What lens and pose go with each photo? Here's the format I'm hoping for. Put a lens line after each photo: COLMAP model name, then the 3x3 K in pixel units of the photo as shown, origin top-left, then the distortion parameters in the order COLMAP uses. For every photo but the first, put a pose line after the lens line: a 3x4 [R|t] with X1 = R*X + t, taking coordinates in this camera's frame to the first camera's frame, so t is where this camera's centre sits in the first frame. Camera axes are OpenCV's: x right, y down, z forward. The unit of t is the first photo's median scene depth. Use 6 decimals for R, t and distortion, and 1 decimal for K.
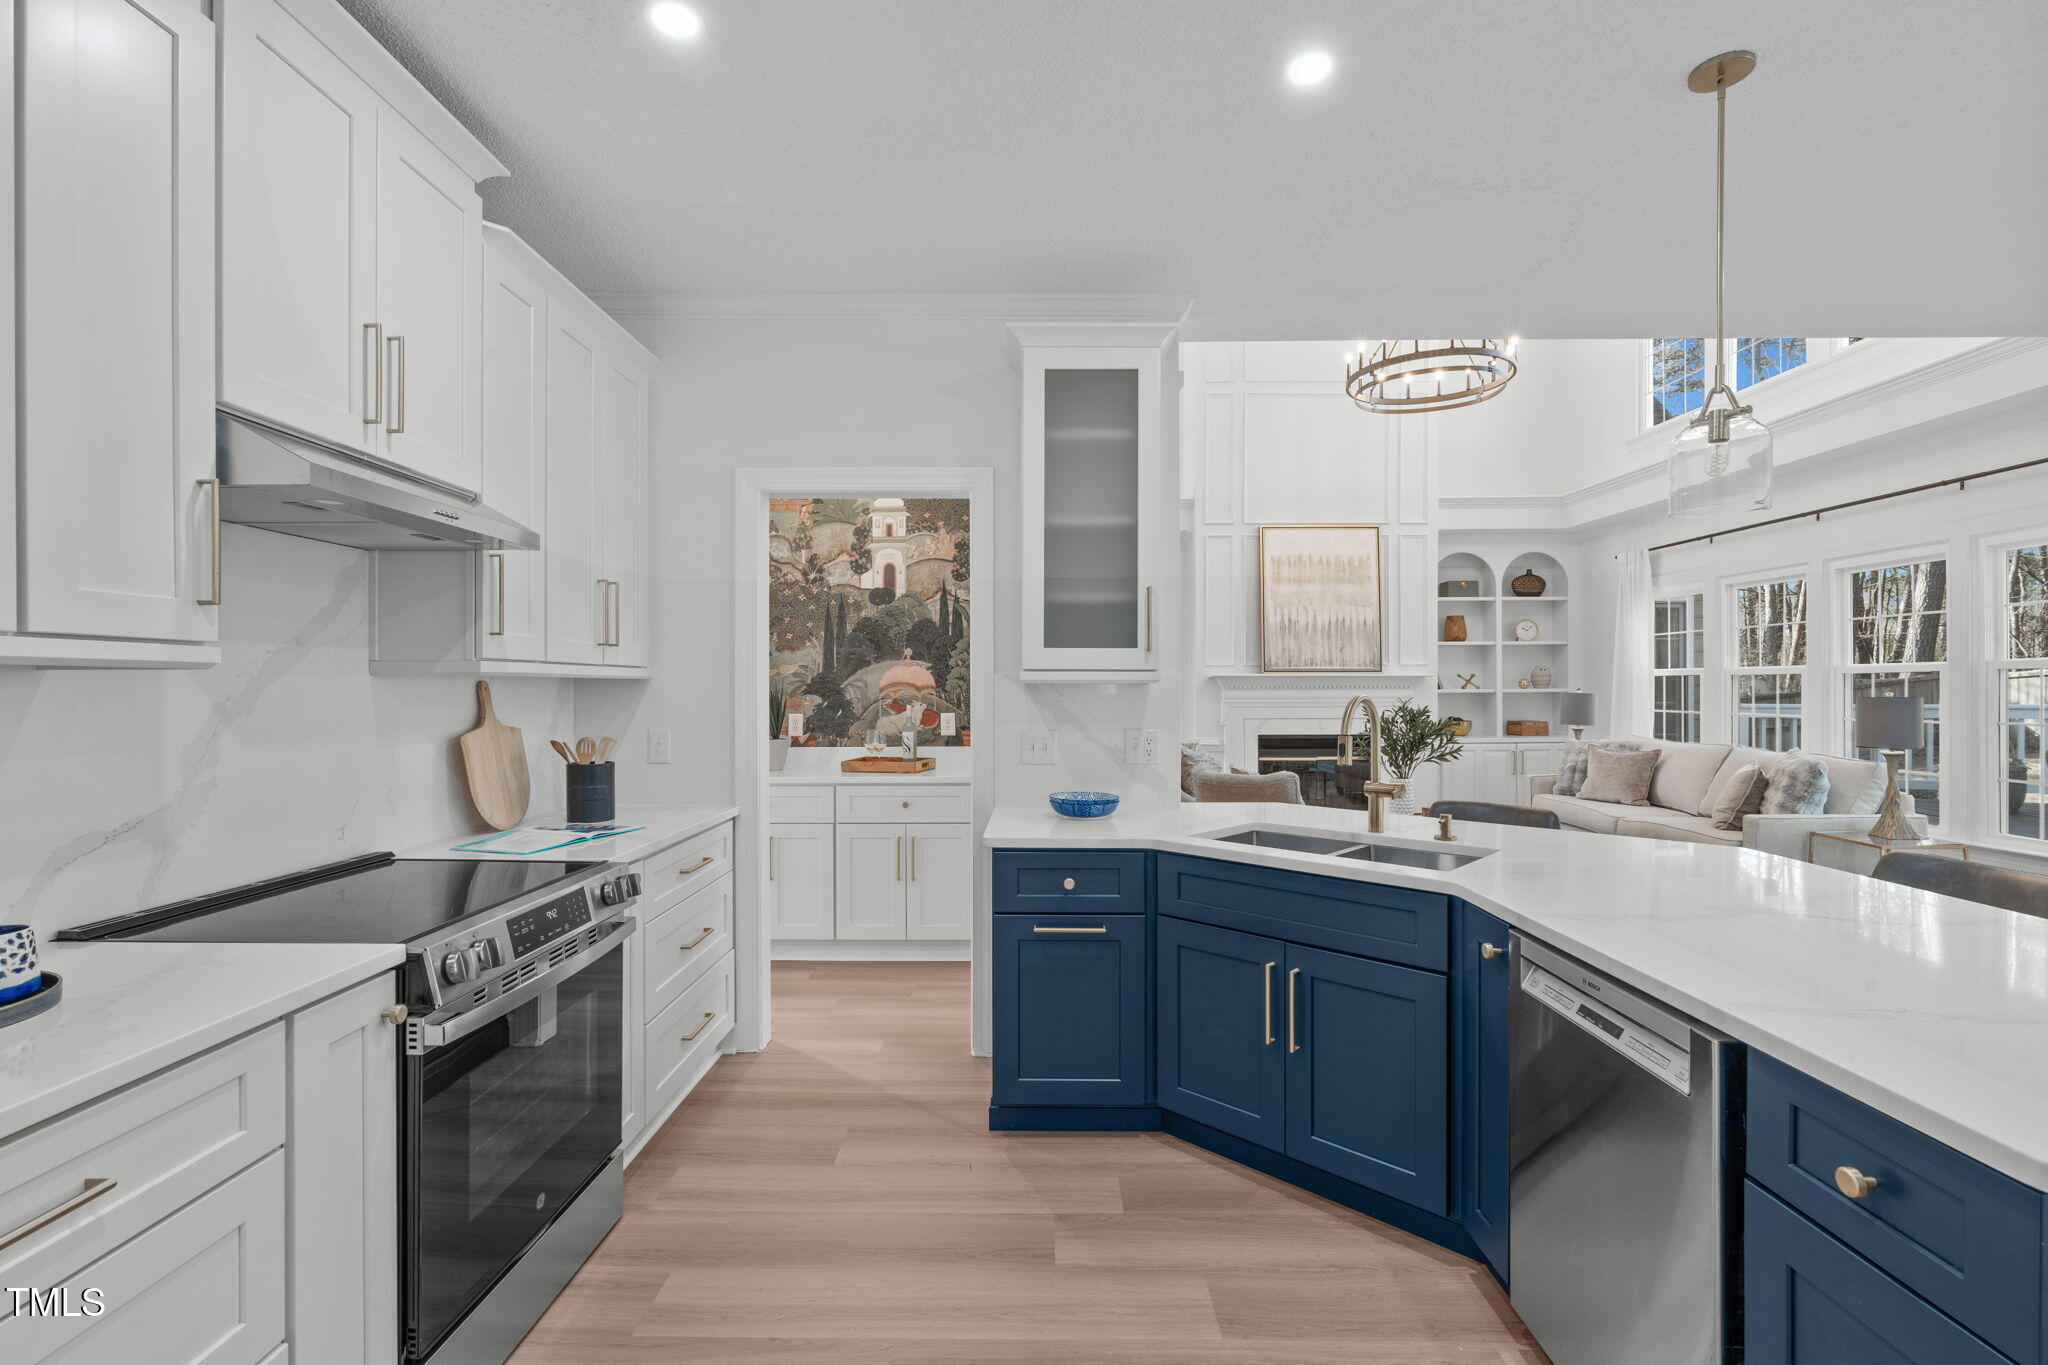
lens RADIAL K [[920.2, 0, 1025.7], [0, 920.2, 685.7], [0, 0, 1]] dist [-0.010795, 0.003020]
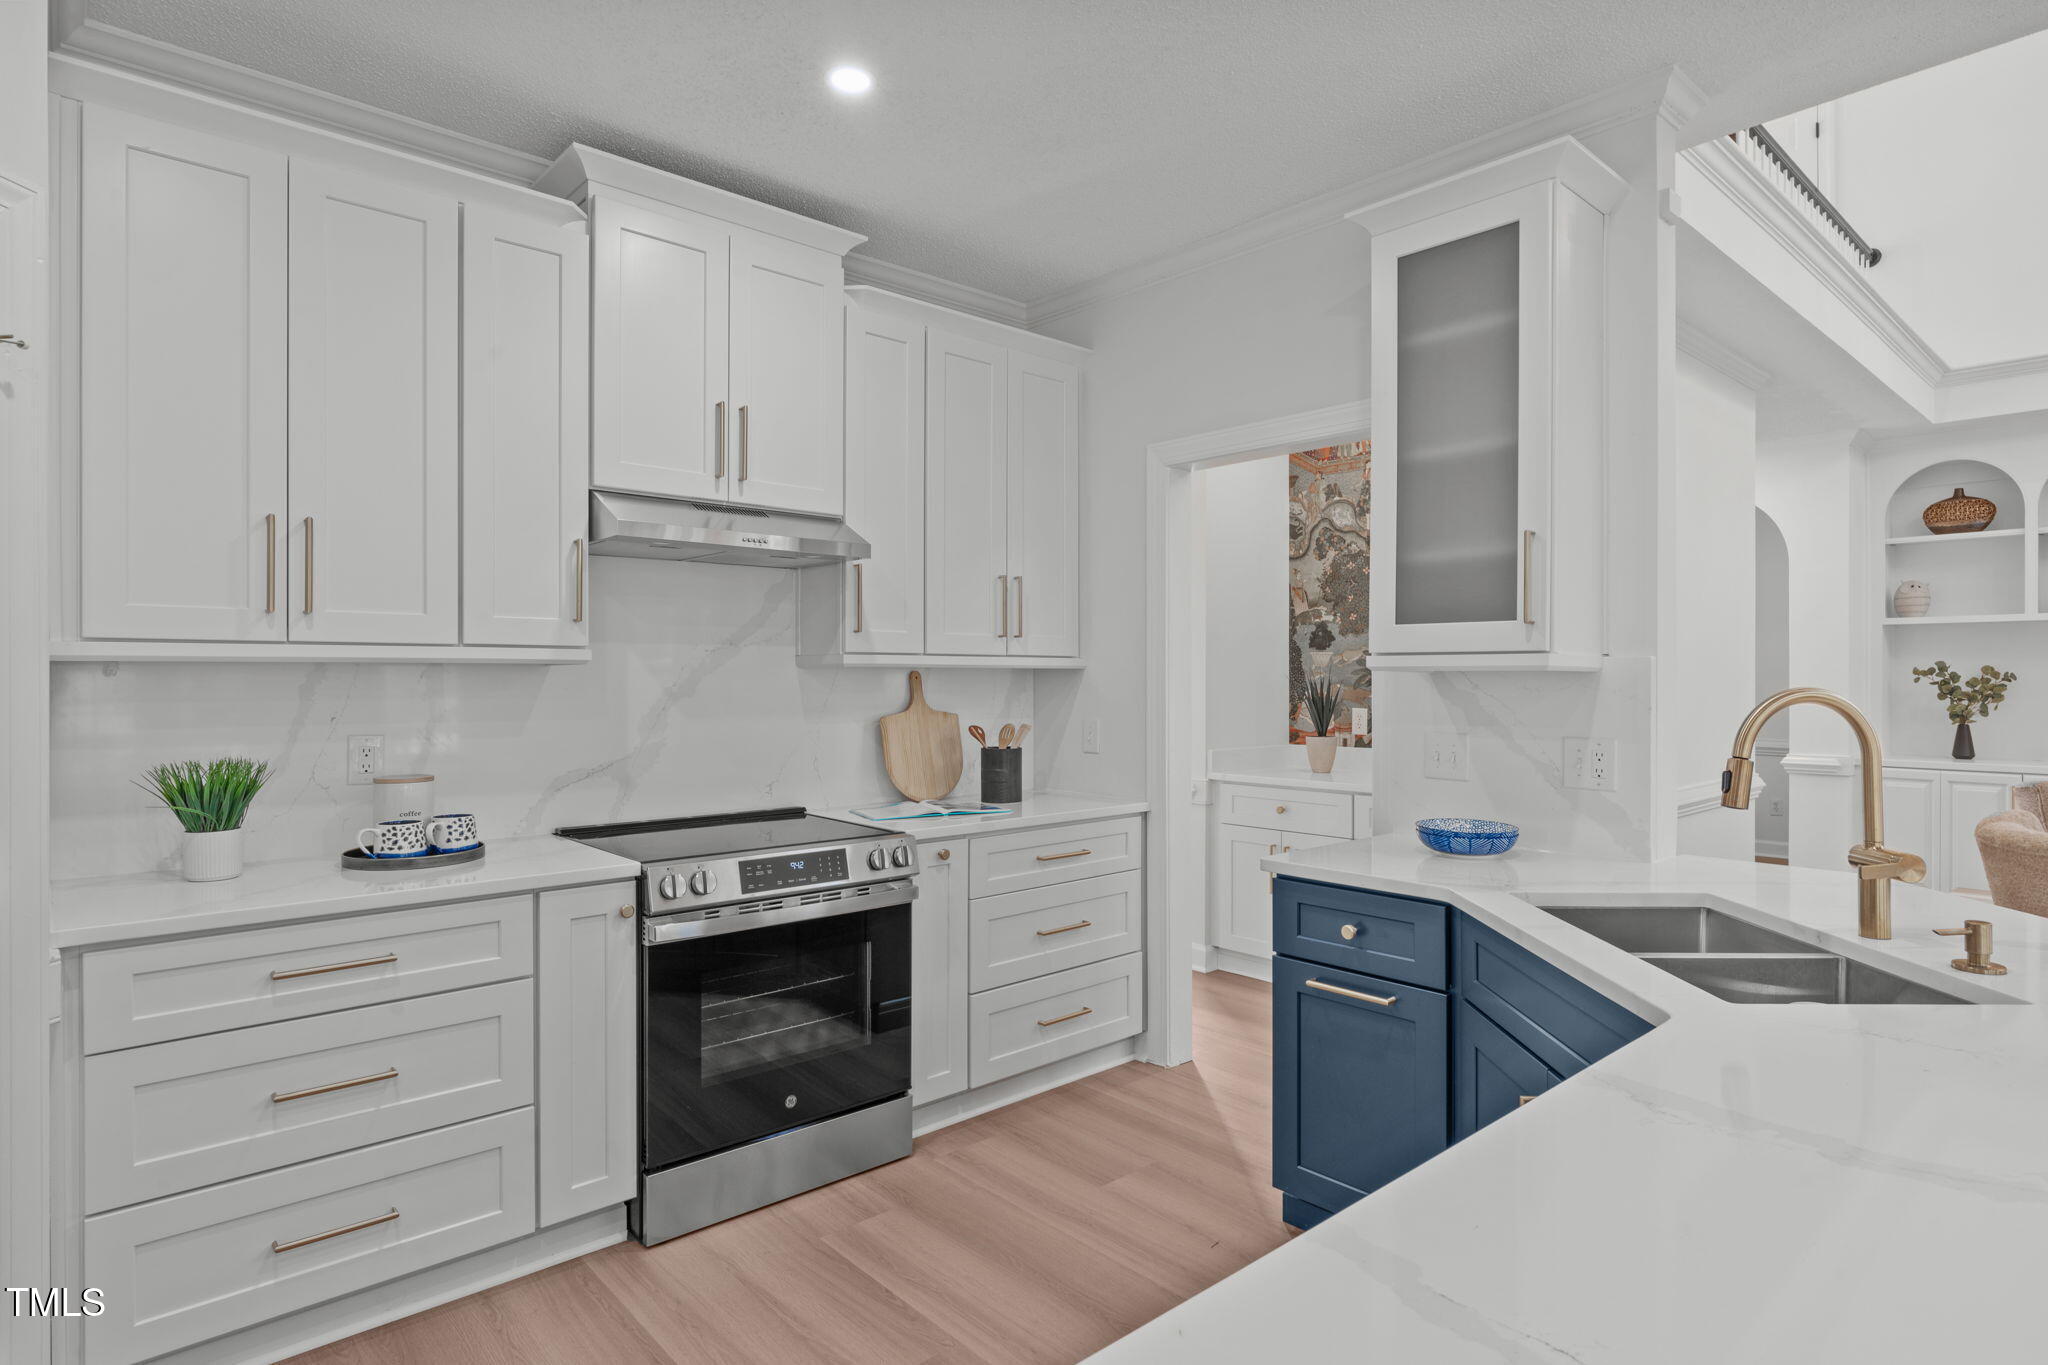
lens RADIAL K [[1083.2, 0, 1023.9], [0, 1083.2, 676.7], [0, 0, 1]] dist [-0.006138, 0.000860]
pose [[0.674160, -0.001355, -0.738584, 0.603661], [0.001584, 0.999999, -0.000389, 0.002903], [0.738583, -0.000908, 0.674162, 0.218075]]
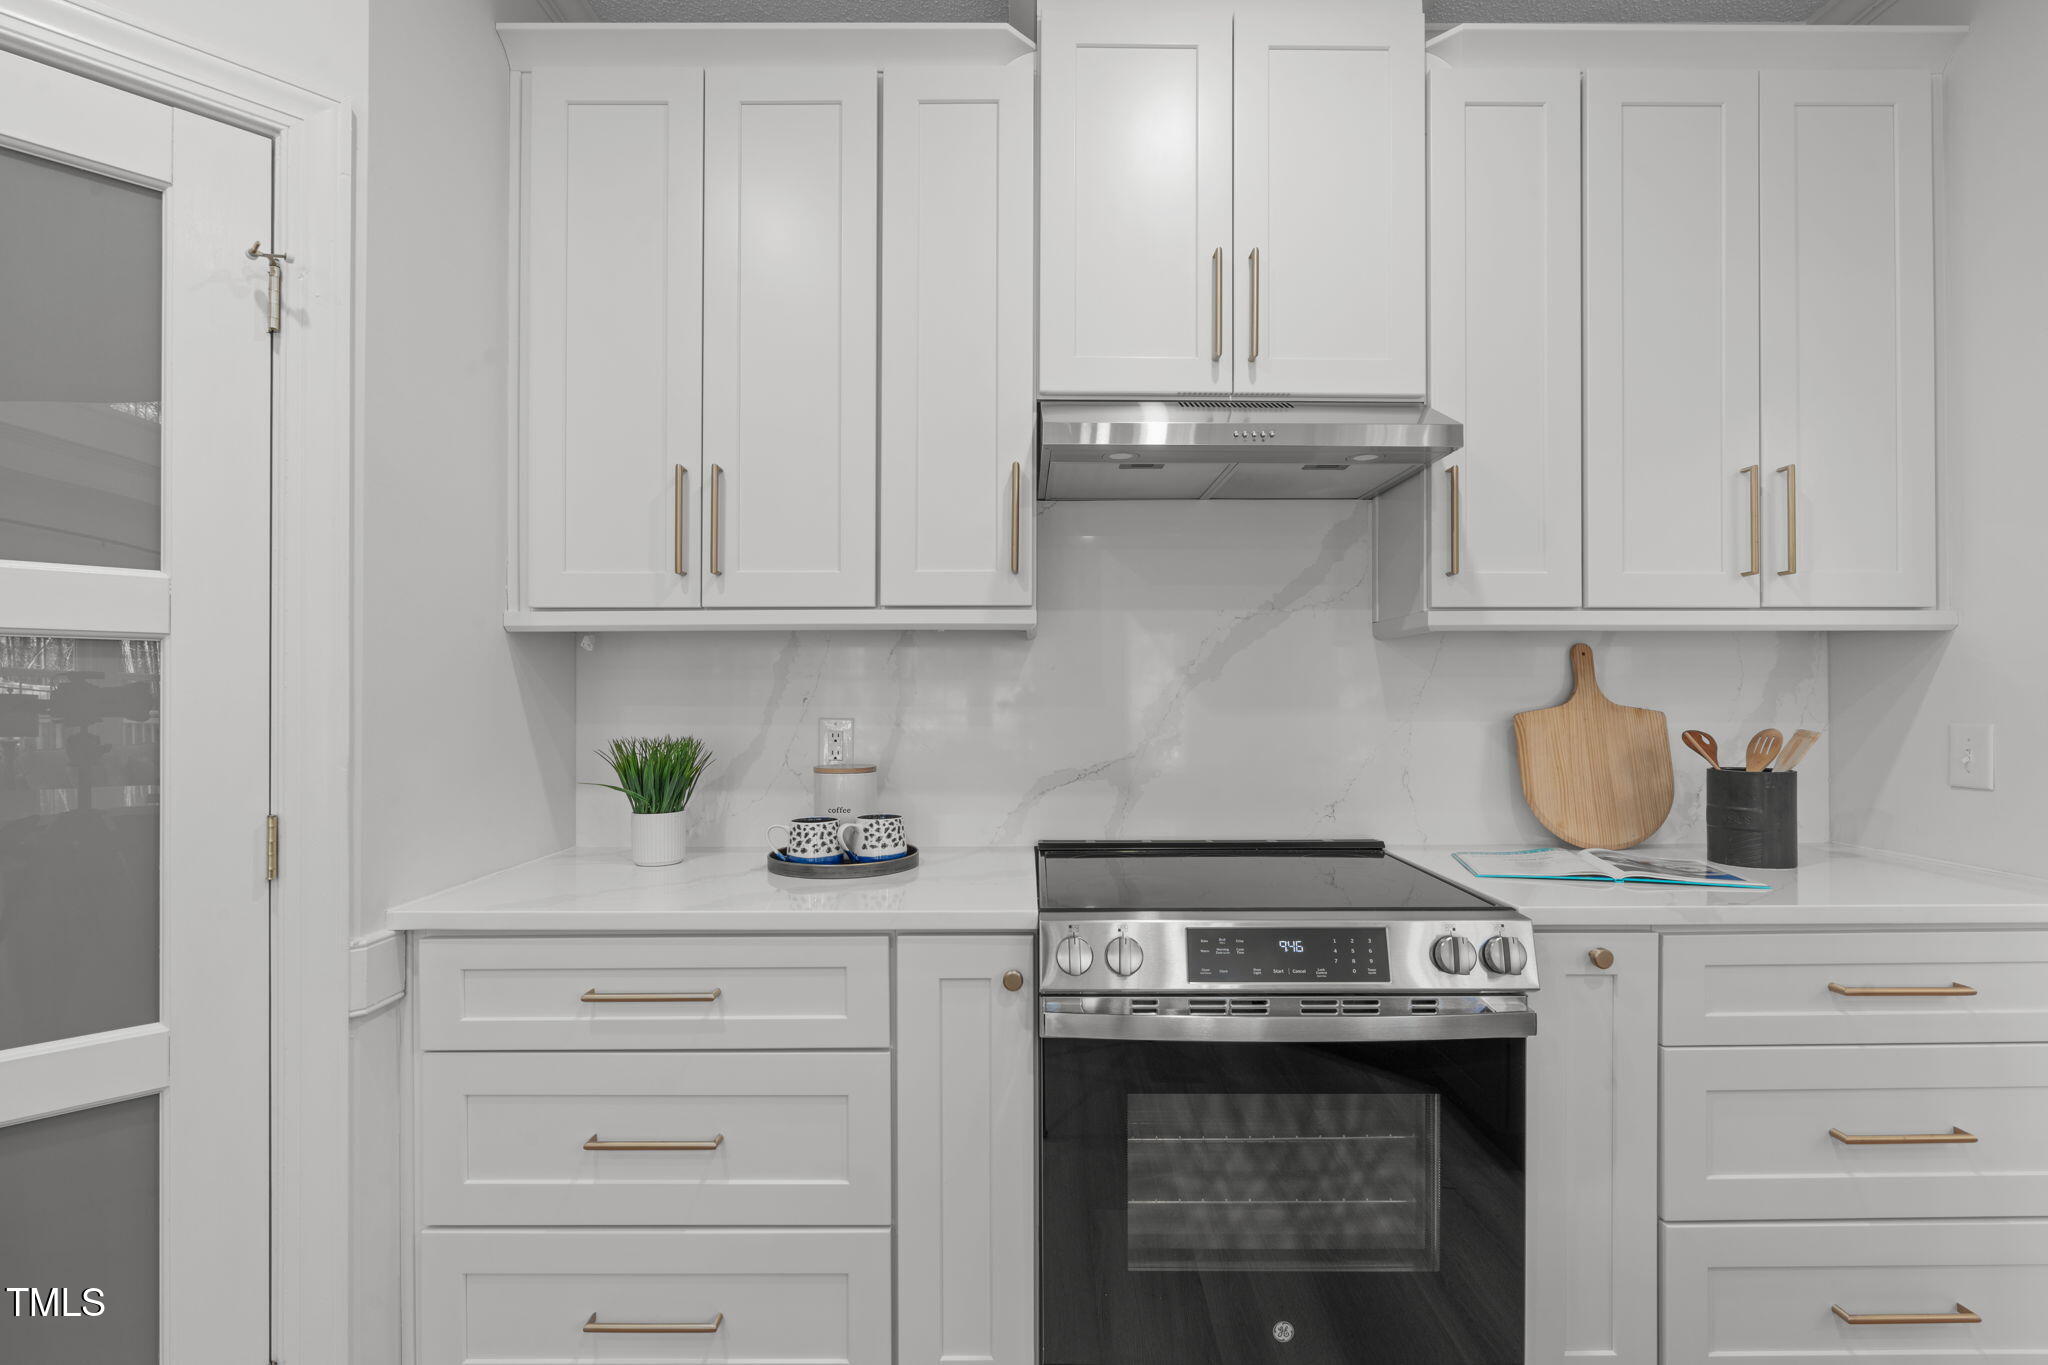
lens RADIAL K [[920.2, 0, 1021.1], [0, 920.2, 691.4], [0, 0, 1]] dist [-0.010795, 0.003020]
pose [[0.010835, -0.005915, -0.999924, 0.169198], [0.002684, 0.999979, -0.005886, 0.043351], [0.999938, -0.002620, 0.010851, 0.644684]]
